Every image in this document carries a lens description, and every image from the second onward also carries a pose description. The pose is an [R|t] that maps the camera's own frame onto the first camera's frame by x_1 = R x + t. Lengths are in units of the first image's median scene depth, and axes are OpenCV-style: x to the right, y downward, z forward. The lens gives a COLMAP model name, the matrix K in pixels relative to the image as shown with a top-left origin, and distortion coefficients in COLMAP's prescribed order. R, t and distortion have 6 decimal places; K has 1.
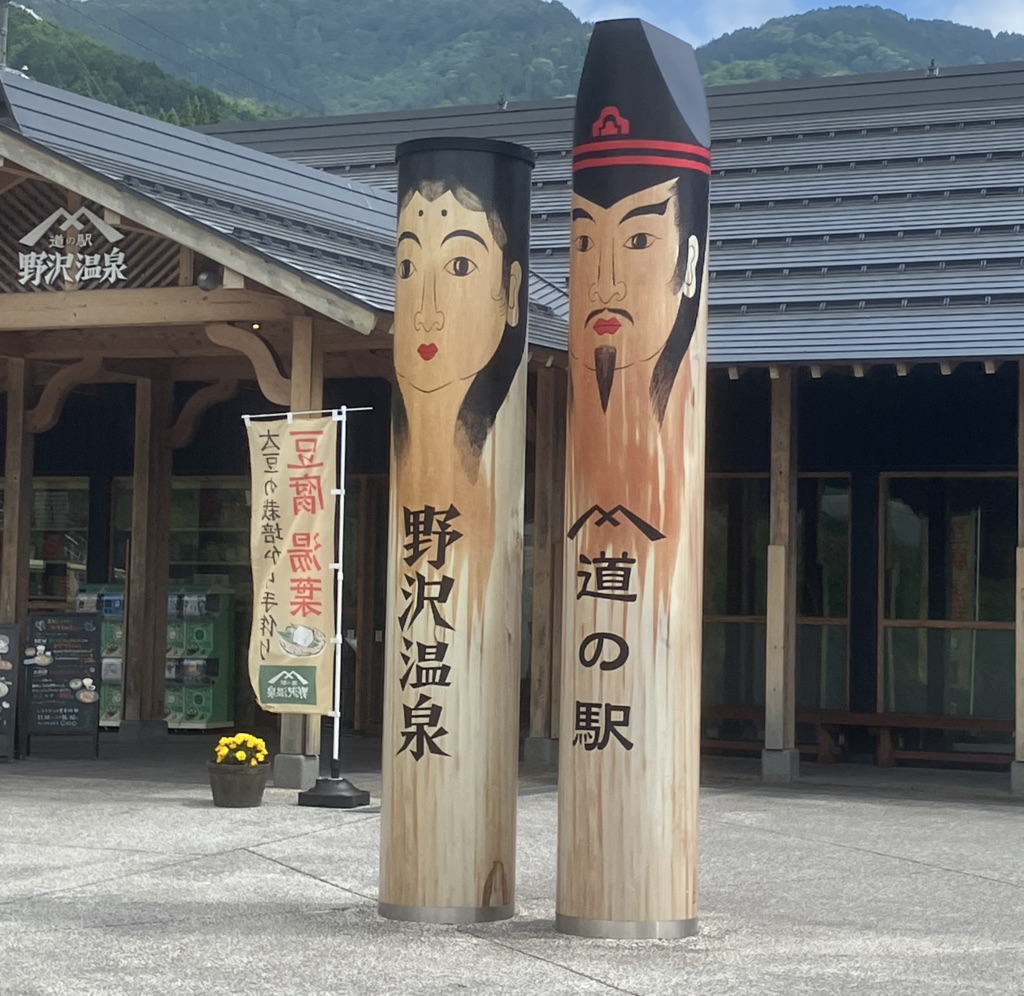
lens RADIAL K [[2701.9, 0, 513.7], [0, 2701.9, 425.4], [0, 0, 1]] dist [0.194210, 0.256525]
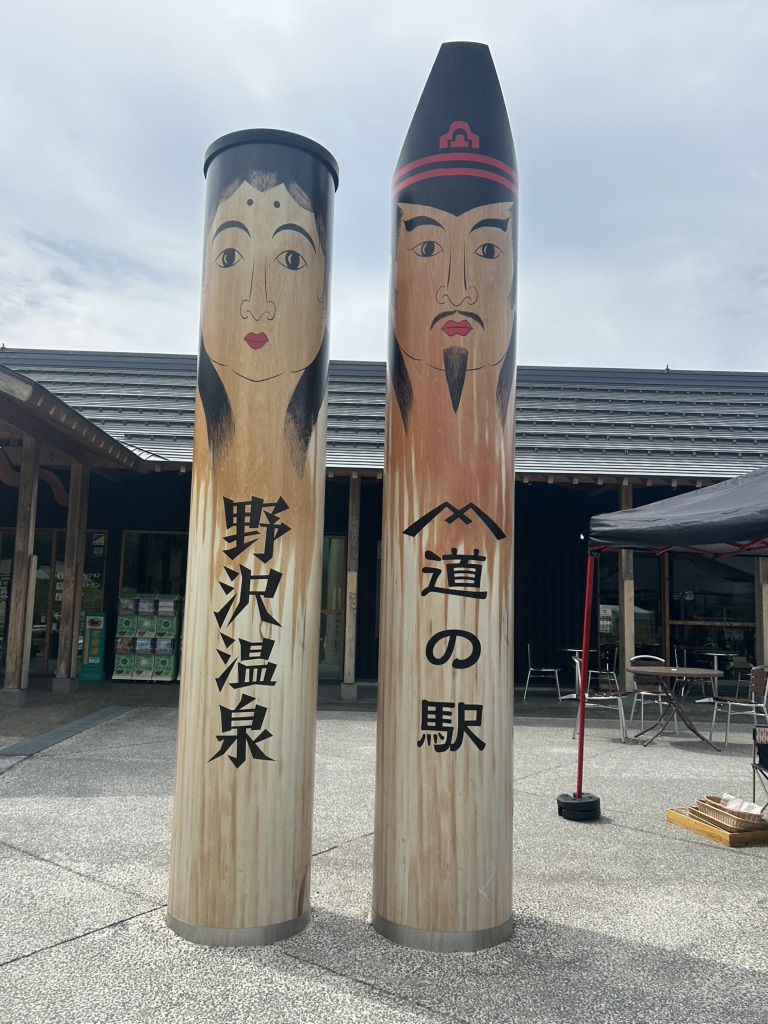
lens RADIAL K [[855.0, 0, 371.4], [0, 855.0, 516.4], [0, 0, 1]] dist [0.125917, -0.266817]
pose [[0.879122, 0.057067, 0.473167, -0.140370], [-0.042059, 0.998222, -0.042248, 0.048056], [-0.474737, 0.017240, 0.879959, 0.714026]]
